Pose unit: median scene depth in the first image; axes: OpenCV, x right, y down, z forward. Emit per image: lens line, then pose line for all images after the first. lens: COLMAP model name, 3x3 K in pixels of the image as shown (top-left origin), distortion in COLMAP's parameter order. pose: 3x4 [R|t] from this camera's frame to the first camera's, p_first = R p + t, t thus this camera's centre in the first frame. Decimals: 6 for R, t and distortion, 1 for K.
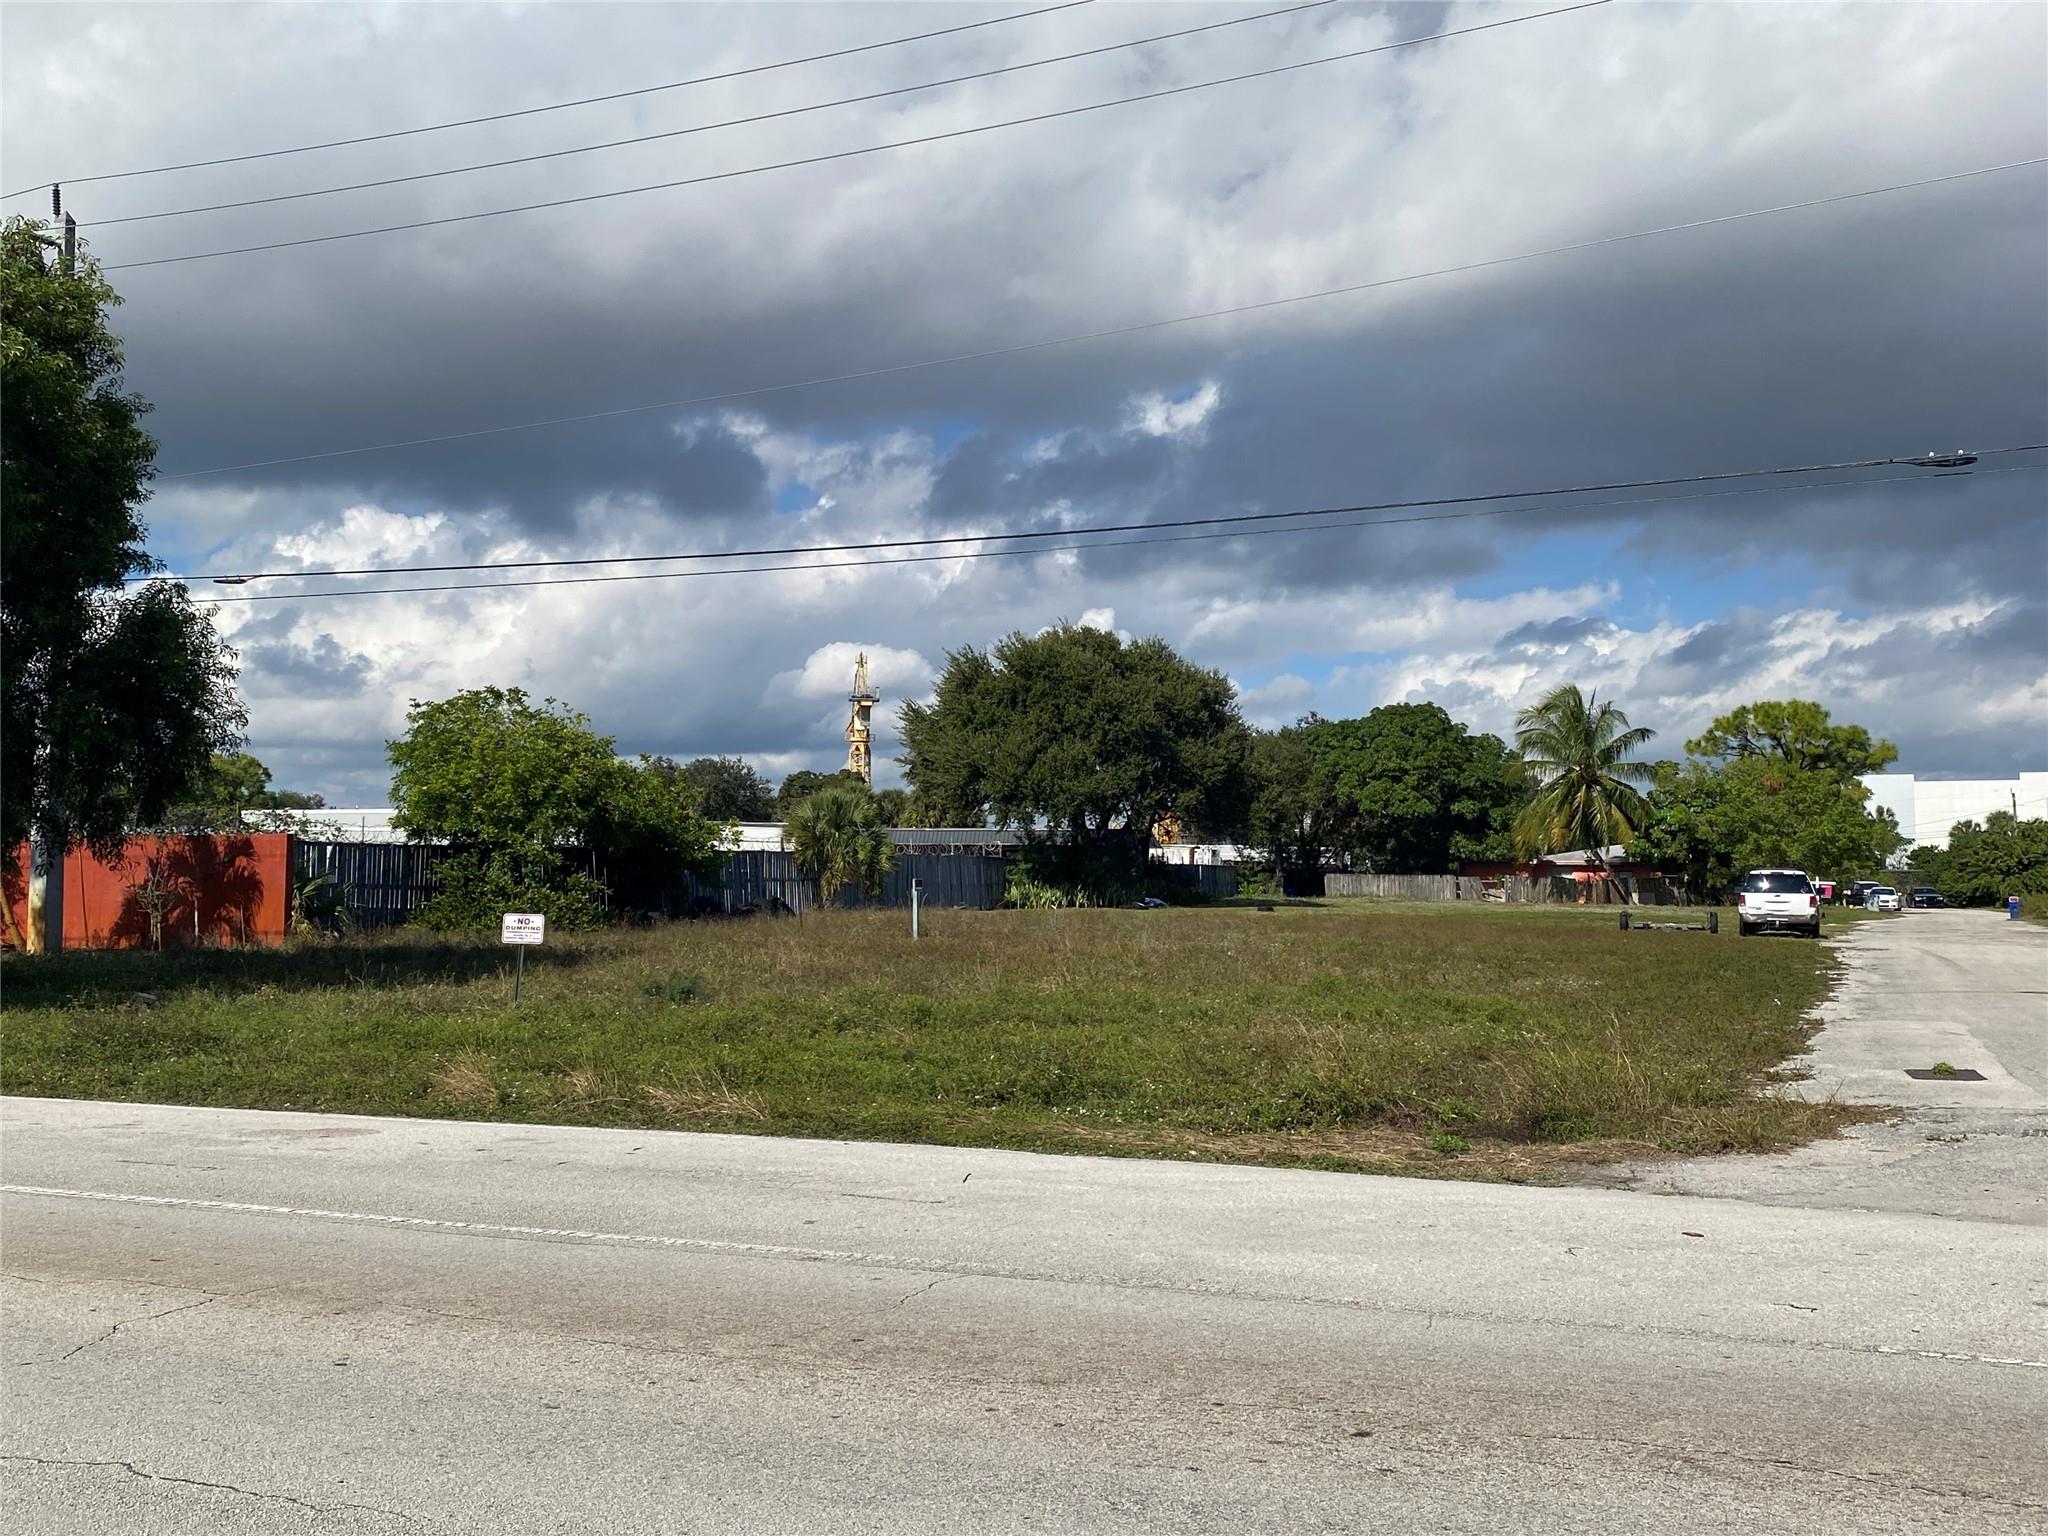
lens RADIAL K [[1969.5, 0, 1024.0], [0, 1969.5, 768.0], [0, 0, 1]] dist [0.160446, -0.450539]
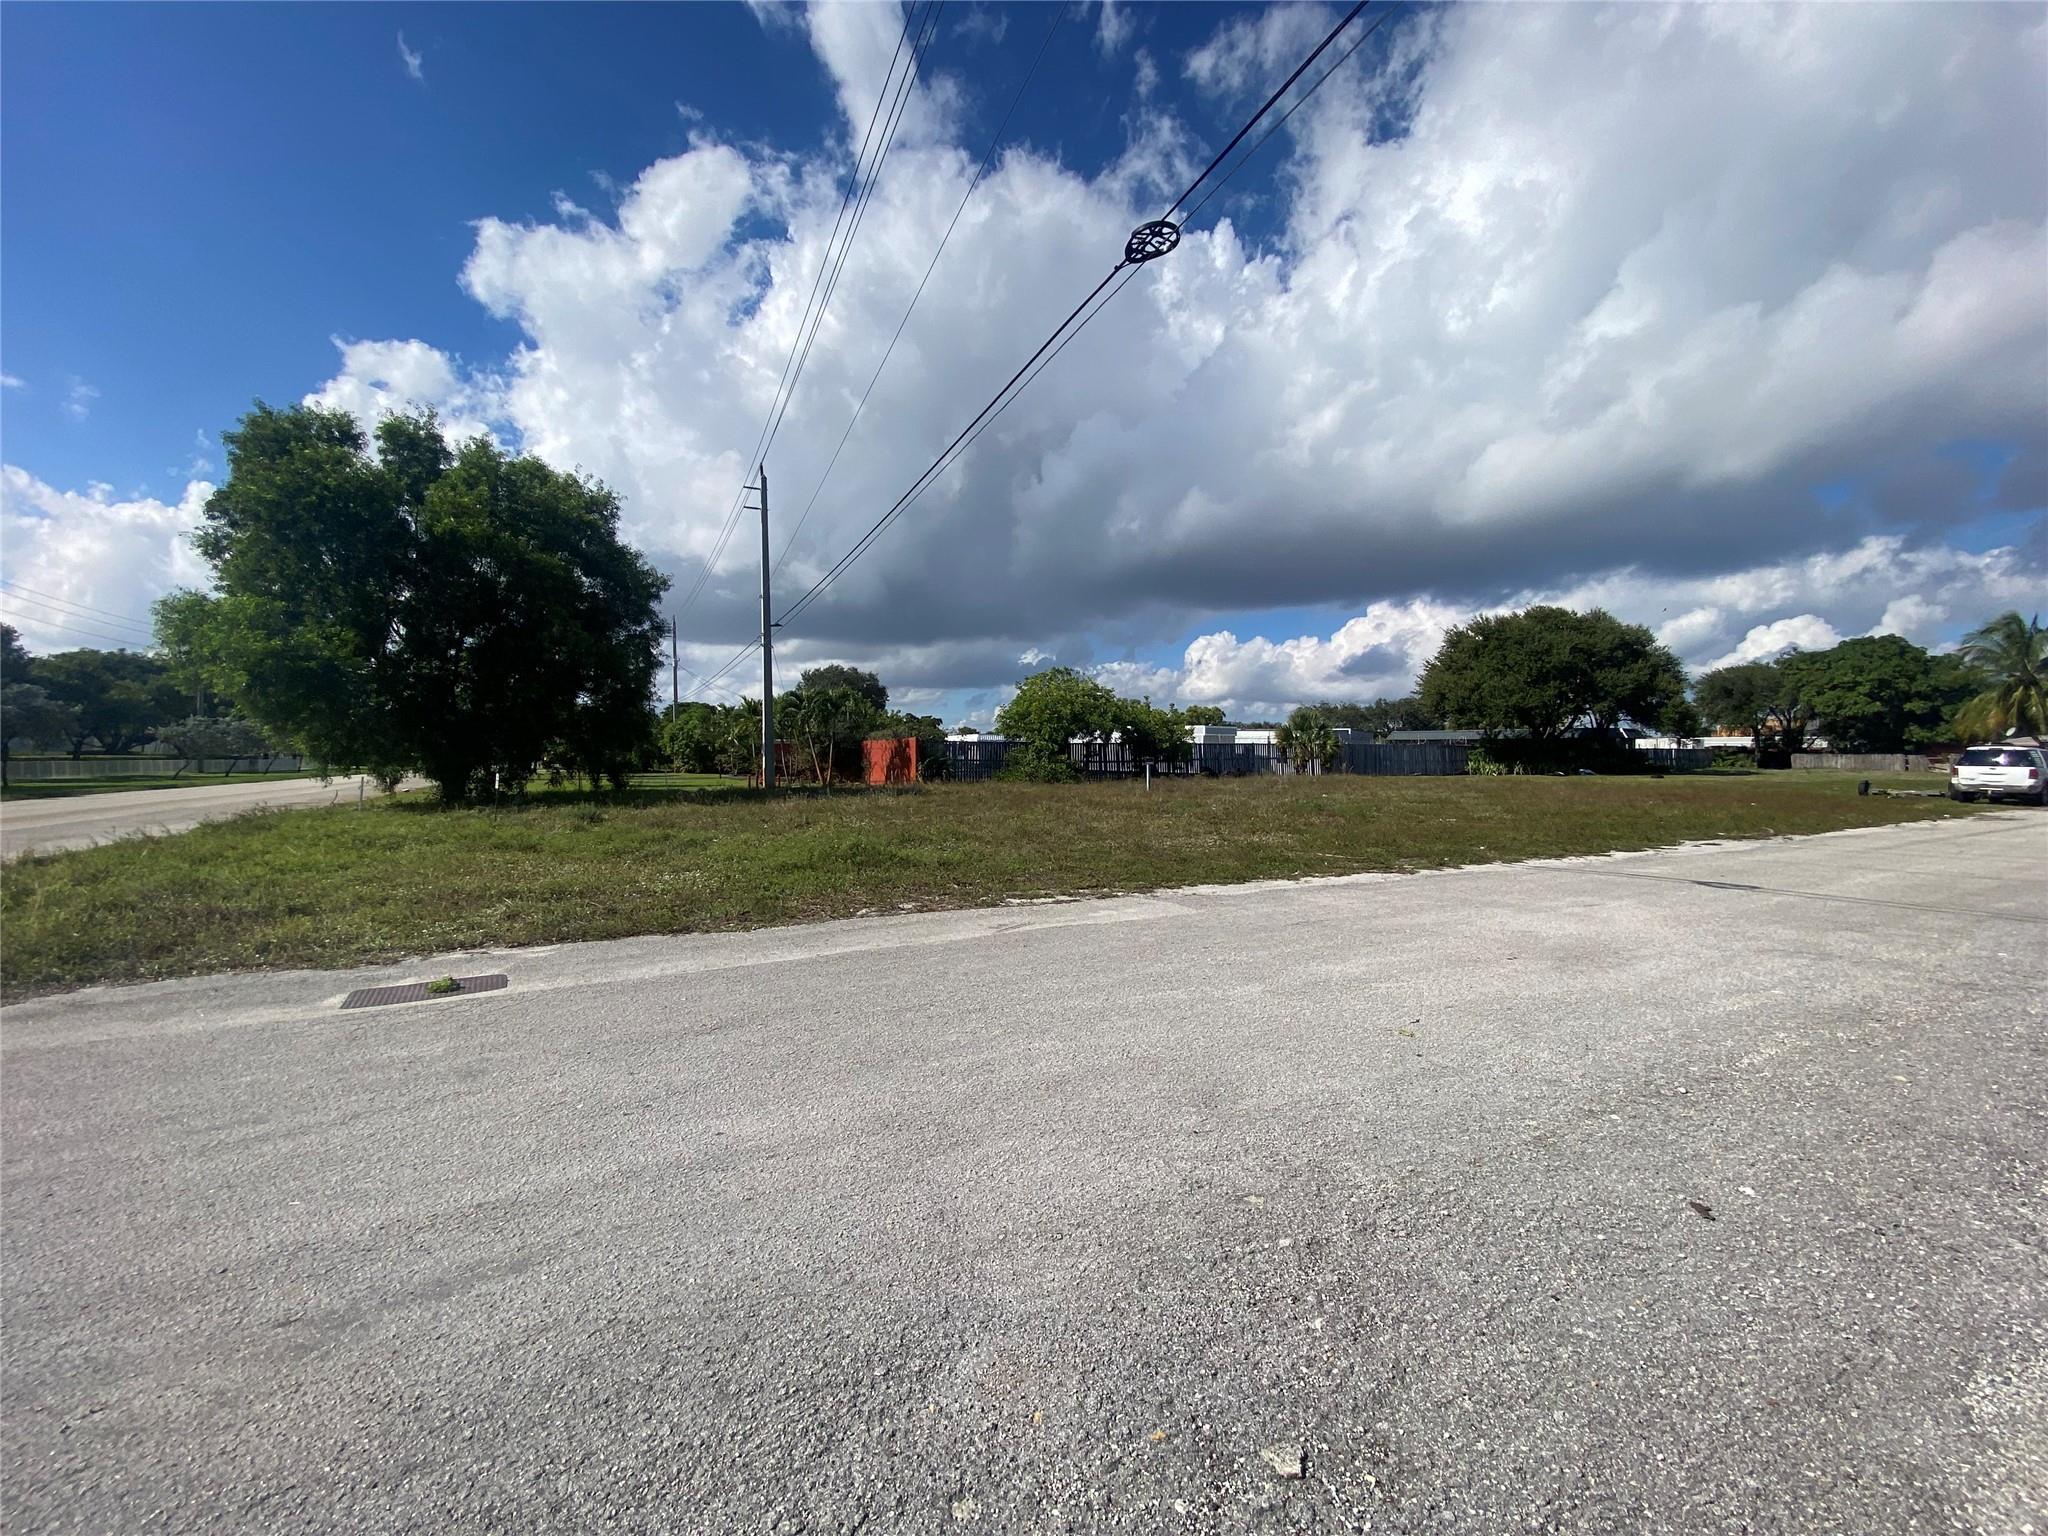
lens RADIAL K [[823.4, 0, 1033.8], [0, 823.4, 768.4], [0, 0, 1]] dist [0.016798, -0.018791]
pose [[0.757492, 0.004686, -0.652828, 0.175946], [0.038880, 0.997876, 0.052276, 0.012769], [0.651686, -0.064980, 0.755701, 0.201392]]
